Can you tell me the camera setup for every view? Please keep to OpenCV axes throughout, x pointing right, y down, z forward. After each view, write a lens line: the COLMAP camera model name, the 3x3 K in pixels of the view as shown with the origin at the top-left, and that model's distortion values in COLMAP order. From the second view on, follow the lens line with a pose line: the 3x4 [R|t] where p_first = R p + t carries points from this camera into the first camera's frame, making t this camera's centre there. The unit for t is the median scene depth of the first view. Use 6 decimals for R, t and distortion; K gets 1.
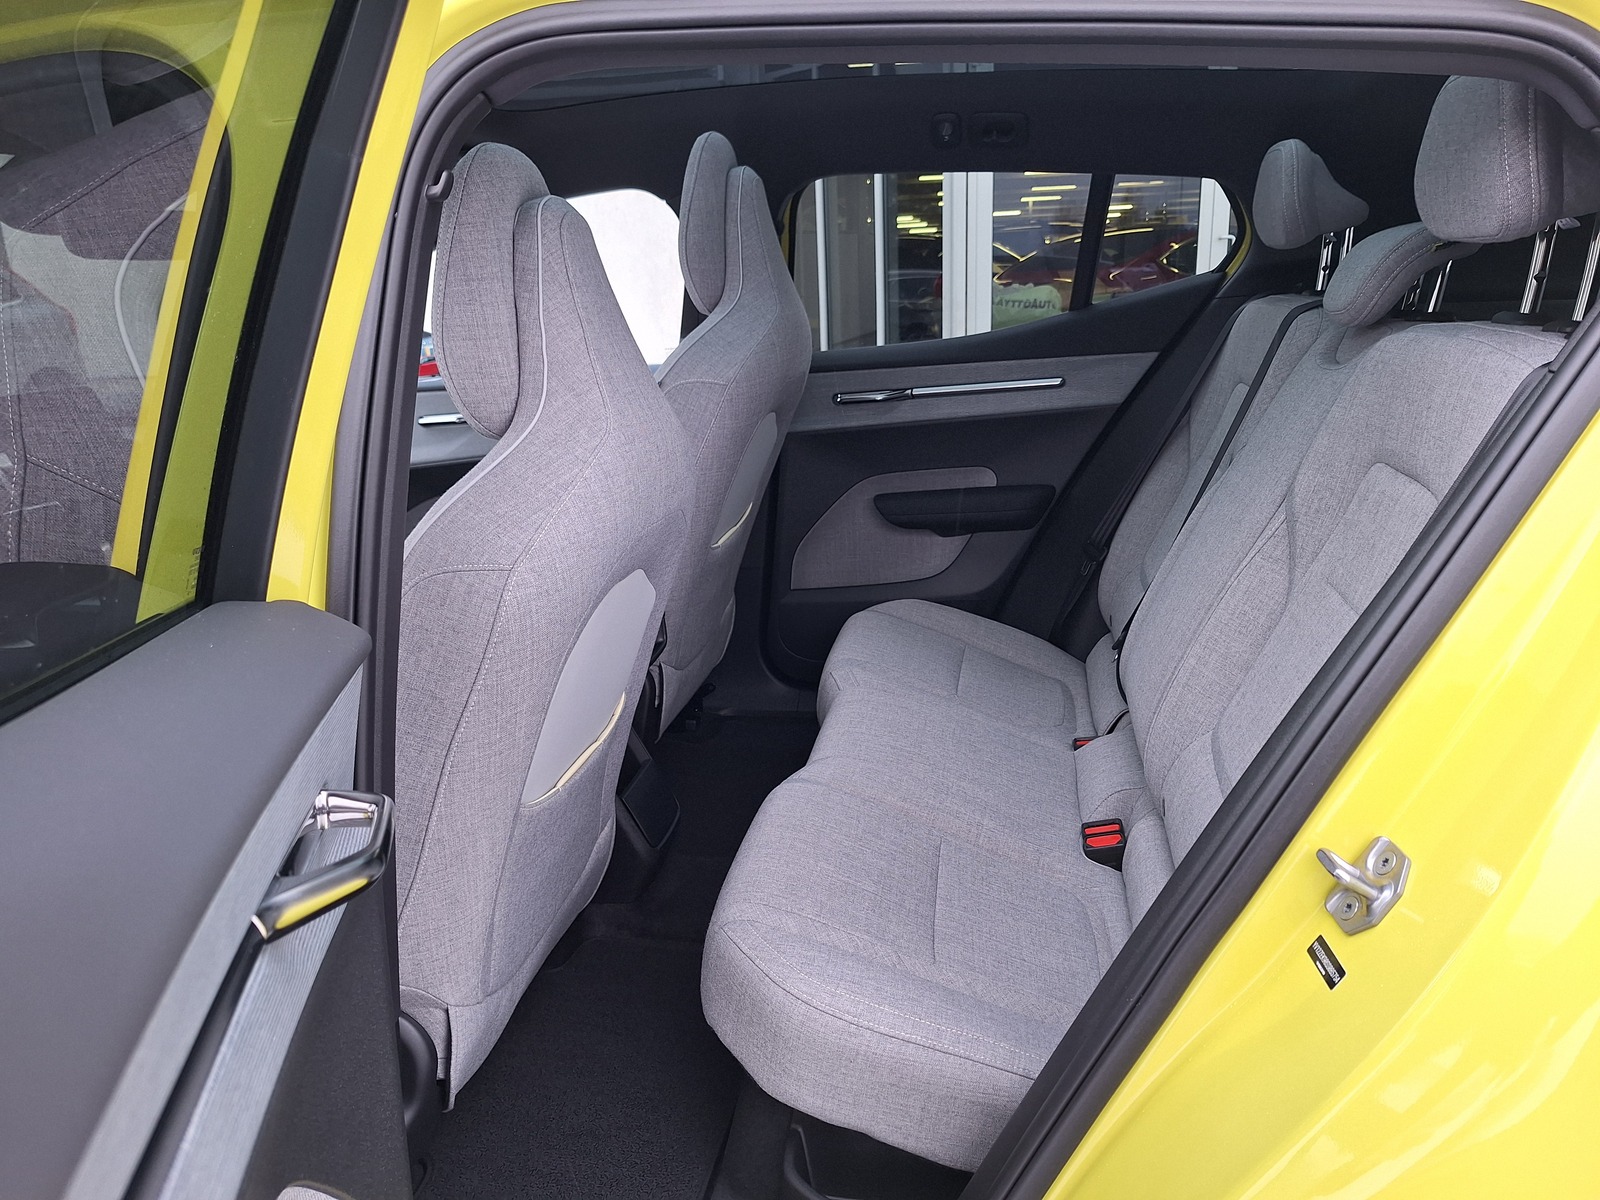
lens RADIAL K [[1095.8, 0, 811.3], [0, 1095.8, 604.7], [0, 0, 1]] dist [0.025286, -0.021527]
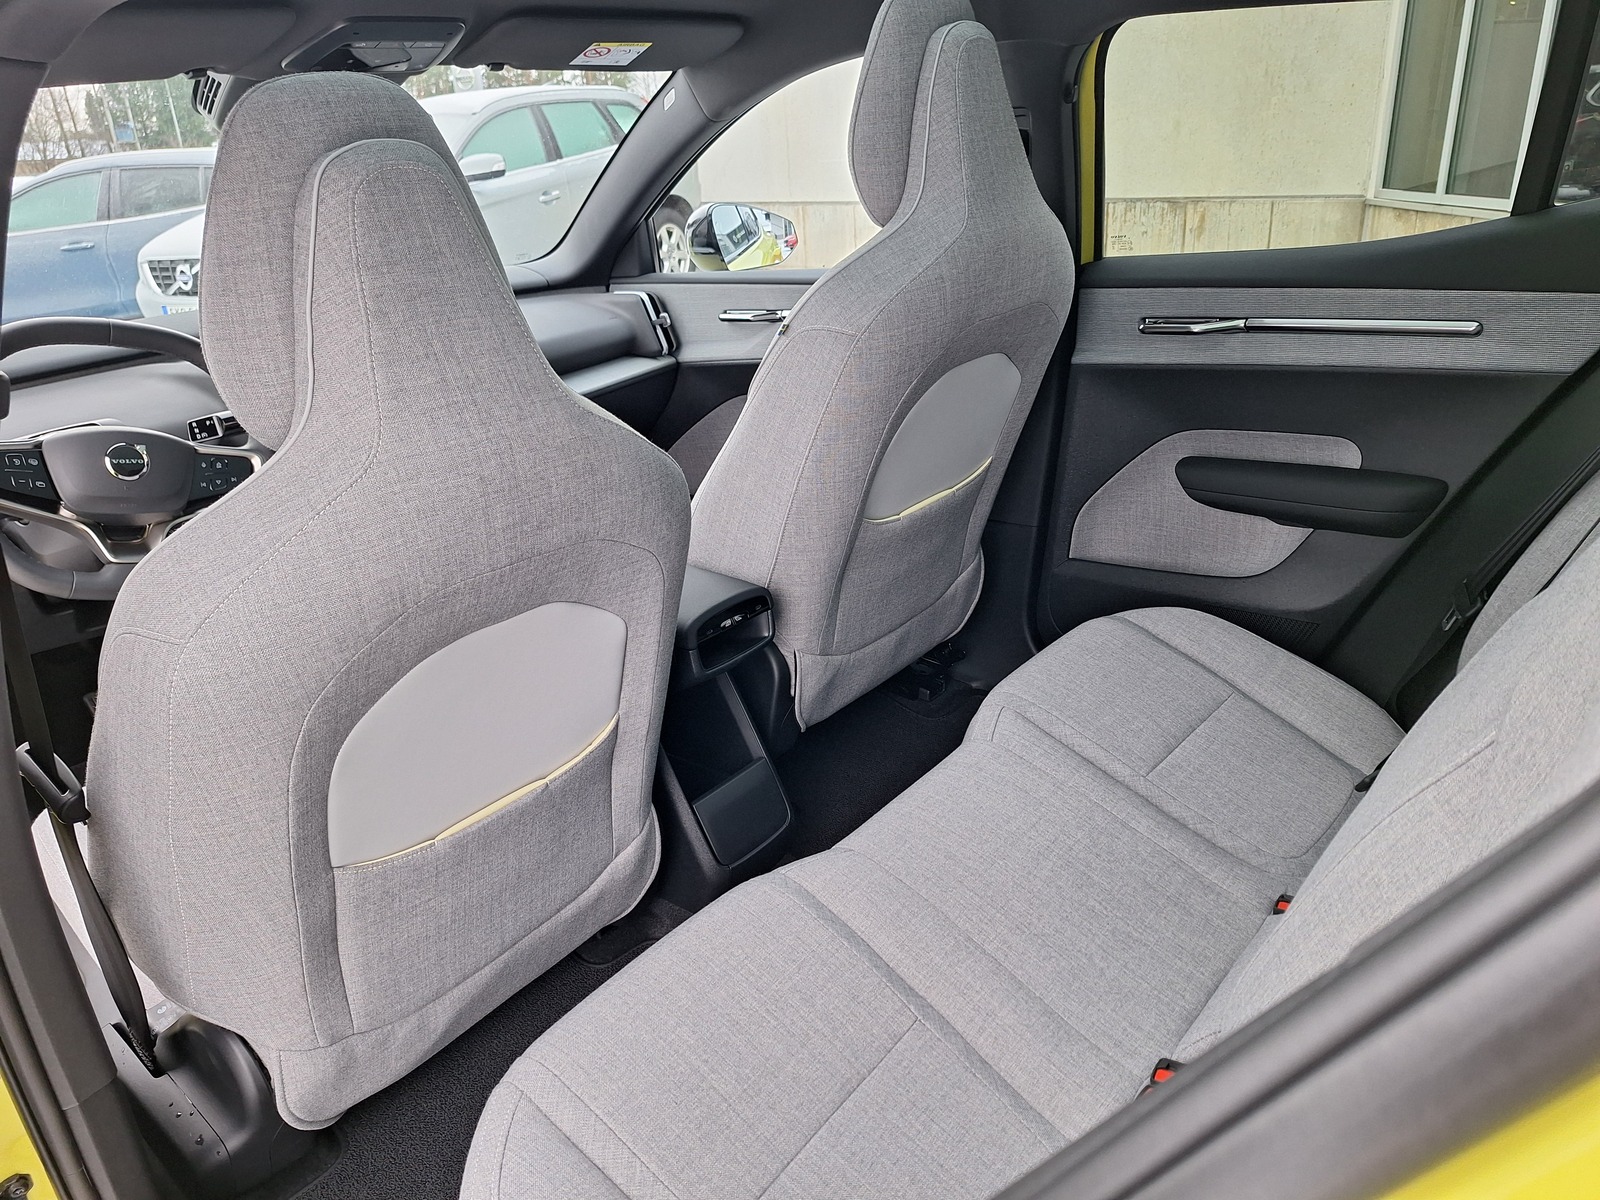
lens RADIAL K [[1095.8, 0, 798.5], [0, 1095.8, 590.6], [0, 0, 1]] dist [0.025286, -0.021527]
pose [[0.861440, 0.182807, -0.473818, 0.216351], [-0.115975, 0.979127, 0.166911, -0.112401], [0.494441, -0.088833, 0.864660, 0.225941]]
